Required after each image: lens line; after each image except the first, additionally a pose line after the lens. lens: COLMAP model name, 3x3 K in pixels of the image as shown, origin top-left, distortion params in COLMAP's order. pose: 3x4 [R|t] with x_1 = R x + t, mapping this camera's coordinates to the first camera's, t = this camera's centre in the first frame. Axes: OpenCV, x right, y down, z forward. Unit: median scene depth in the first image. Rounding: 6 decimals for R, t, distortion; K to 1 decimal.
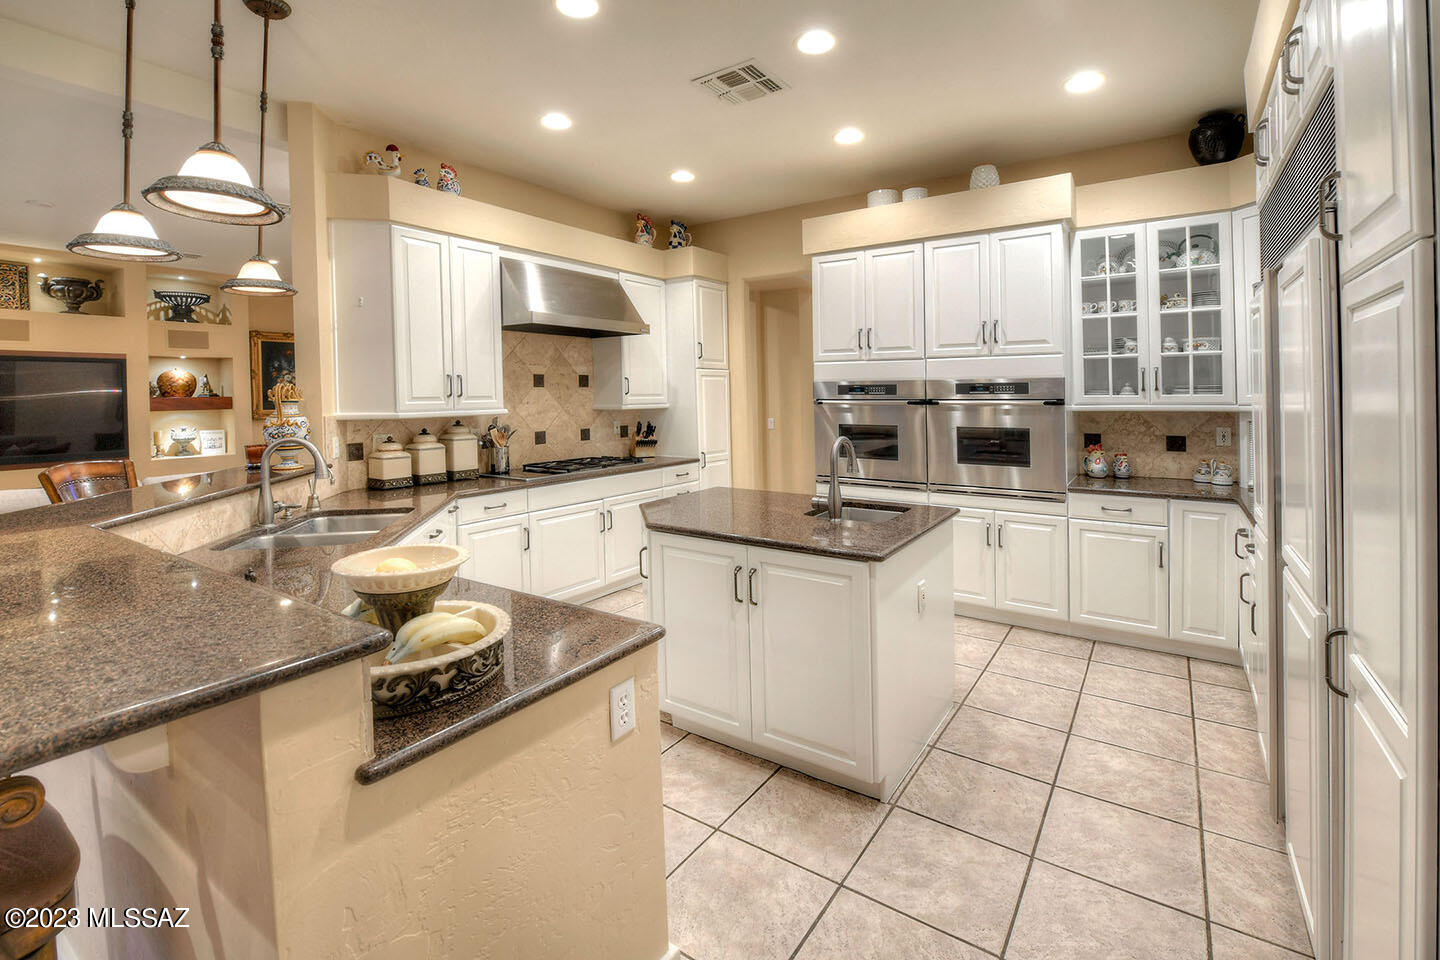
lens RADIAL K [[635.5, 0, 722.5], [0, 635.5, 433.9], [0, 0, 1]] dist [-0.016359, -0.000842]
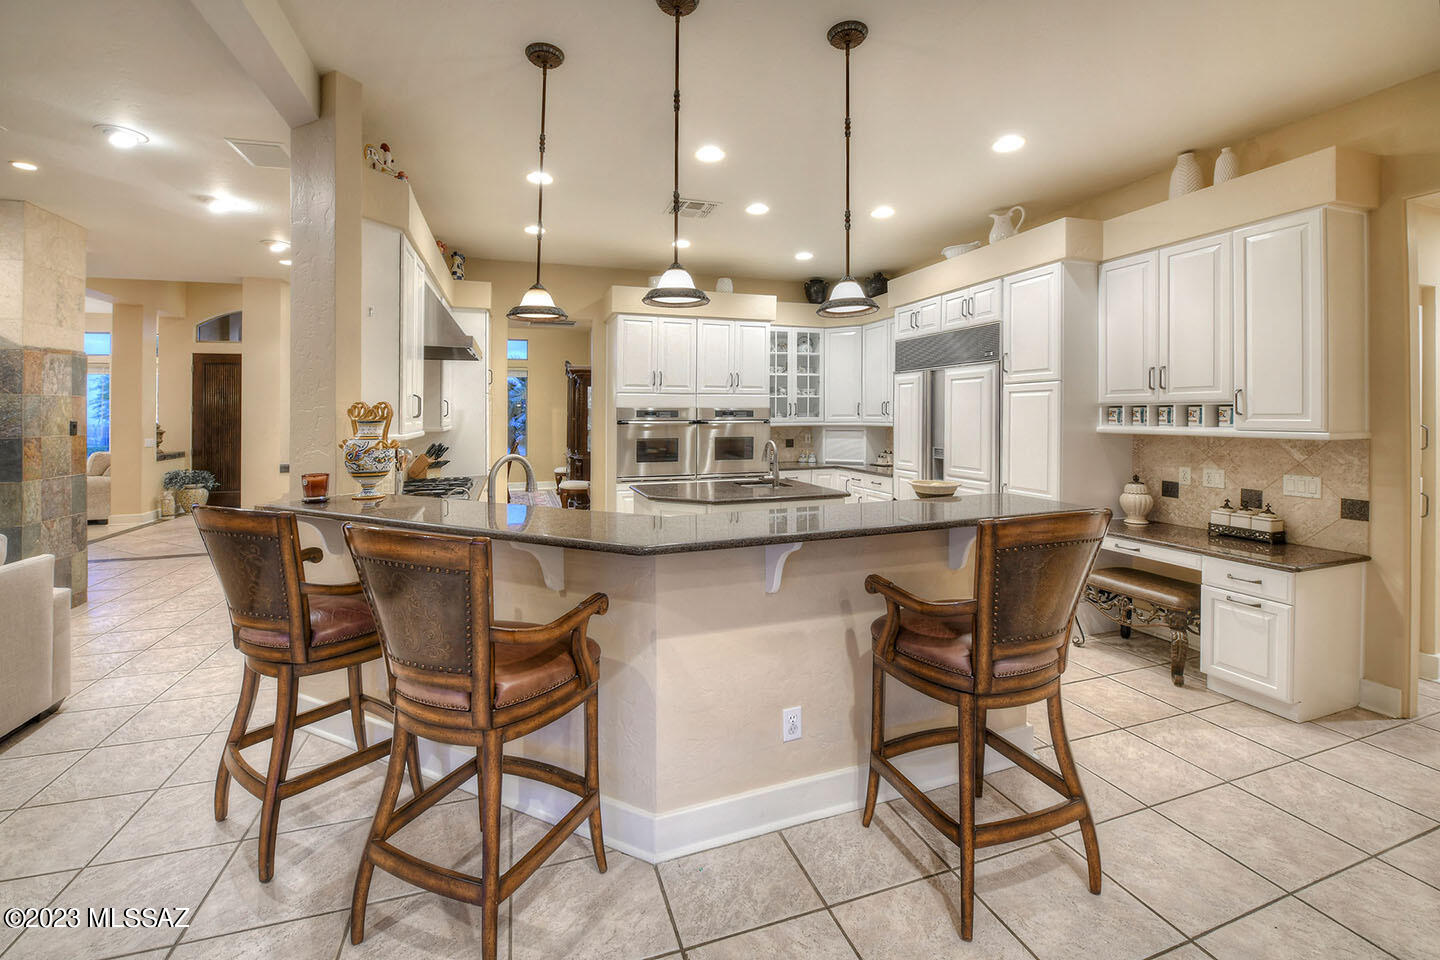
lens RADIAL K [[600.5, 0, 692.7], [0, 600.5, 420.5], [0, 0, 1]] dist [-0.011476, -0.001199]
pose [[0.613063, -0.000554, 0.790034, -0.796013], [0.047943, 0.998183, -0.036504, -0.001928], [-0.788578, 0.060255, 0.611975, 0.120351]]
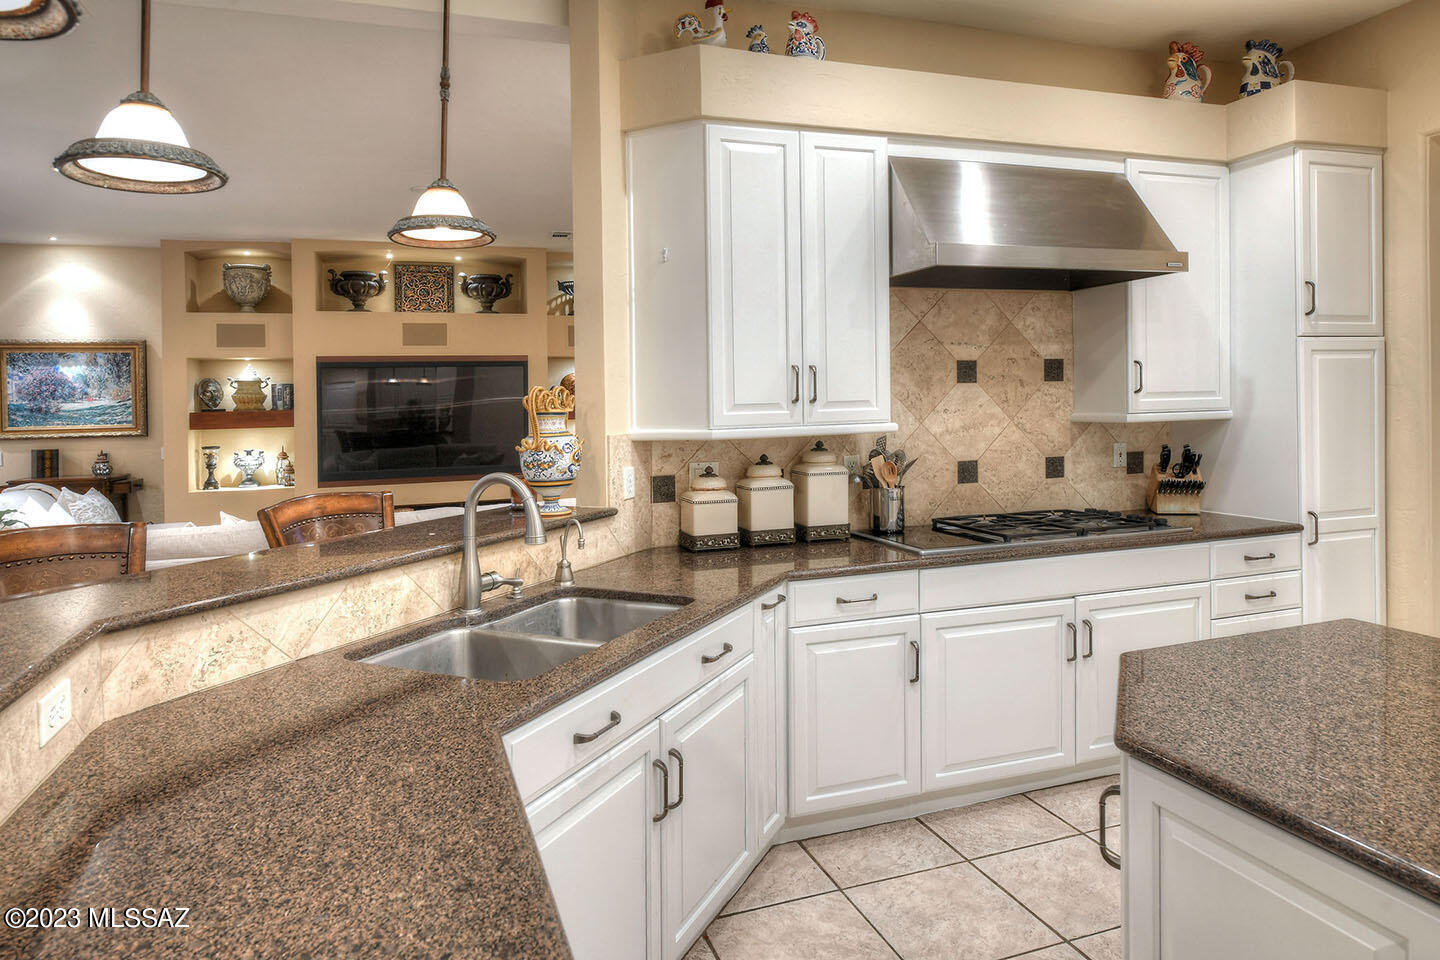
lens RADIAL K [[863.4, 0, 729.9], [0, 863.4, 446.6], [0, 0, 1]] dist [0.000614, -0.007689]
pose [[0.806963, 0.020453, -0.590248, -0.002931], [-0.021120, 0.999760, 0.005769, -0.018504], [0.590224, 0.007811, 0.807202, 0.276304]]
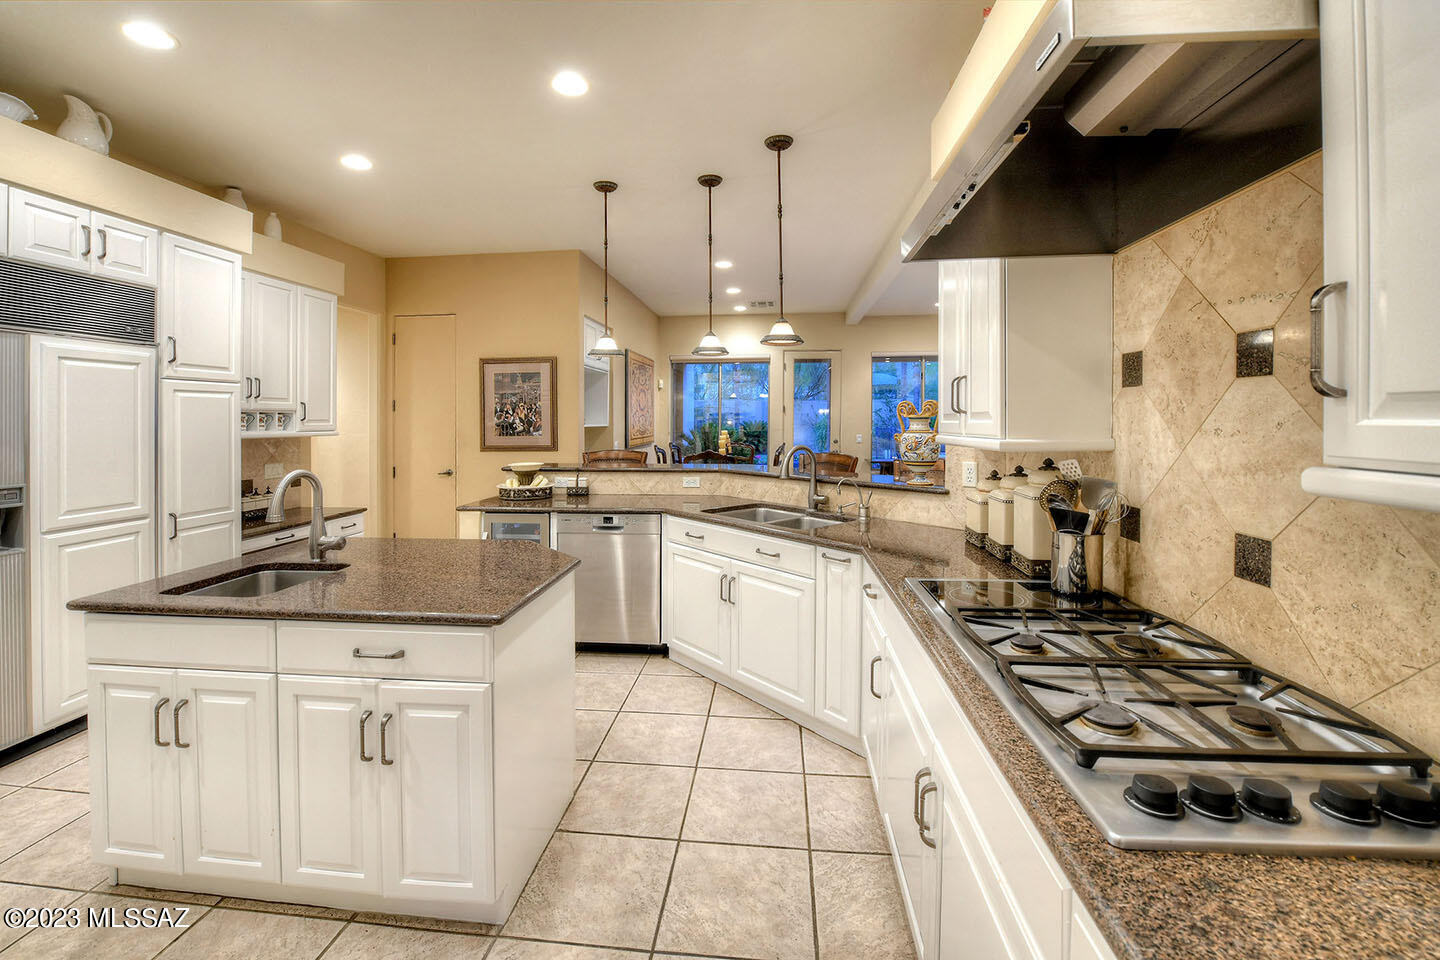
lens RADIAL K [[600.5, 0, 697.5], [0, 600.5, 440.8], [0, 0, 1]] dist [-0.011476, -0.001199]
pose [[-0.887469, 0.031334, -0.459800, 0.051261], [-0.014248, 0.995344, 0.095331, -0.074085], [0.460646, 0.091155, -0.882891, 1.233922]]
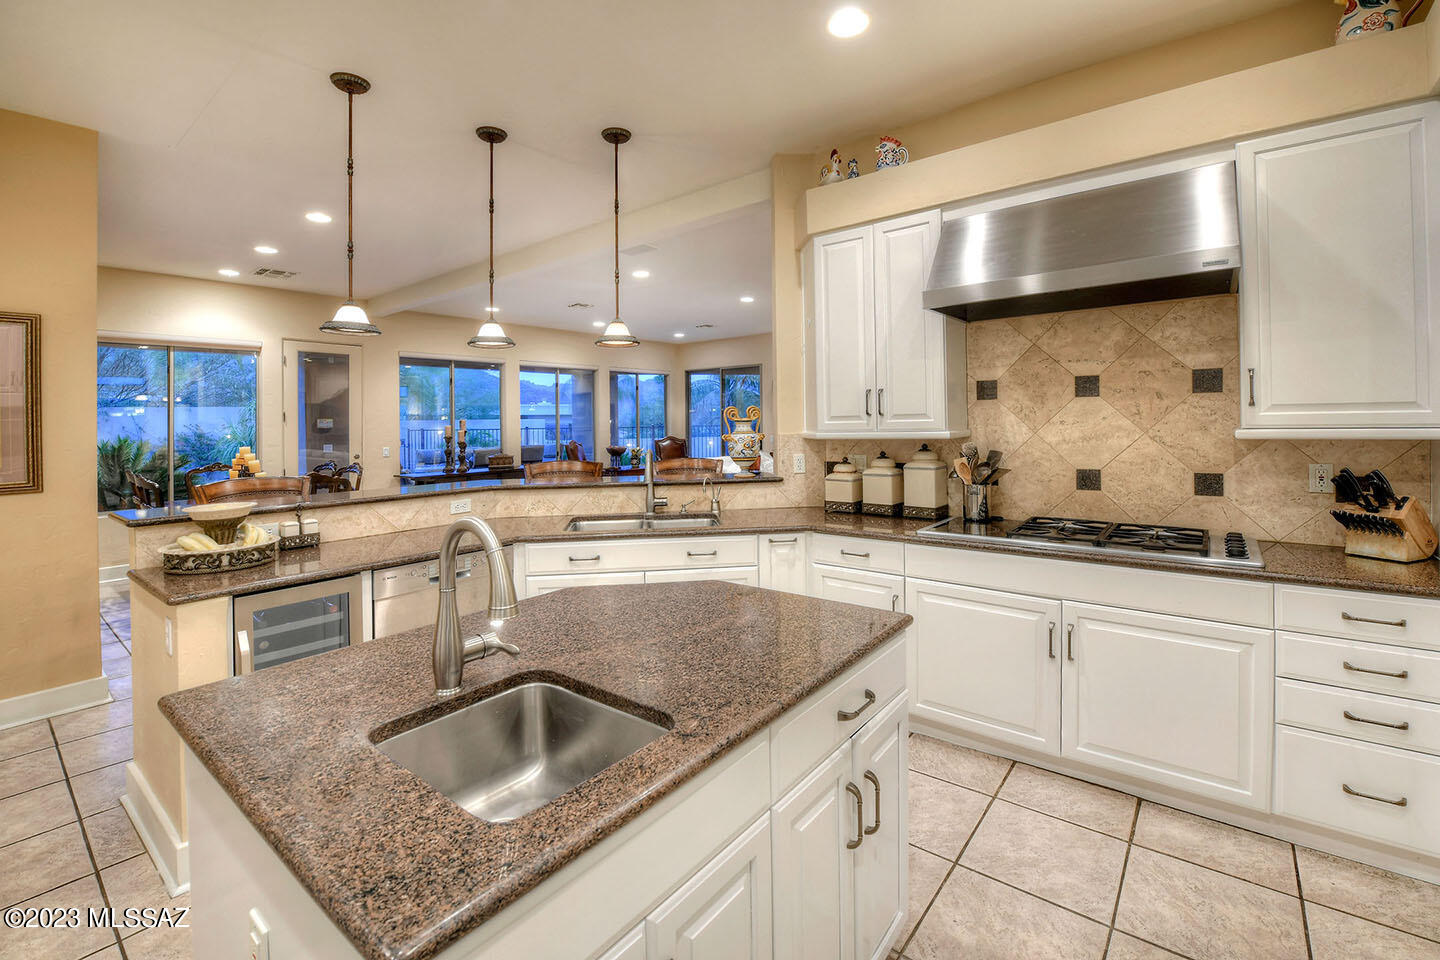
lens RADIAL K [[635.5, 0, 716.9], [0, 635.5, 448.2], [0, 0, 1]] dist [-0.016359, -0.000842]
pose [[-0.077470, 0.052170, -0.995629, 0.382376], [-0.043033, 0.997524, 0.055617, -0.047301], [0.996066, 0.047154, -0.075033, 0.763245]]
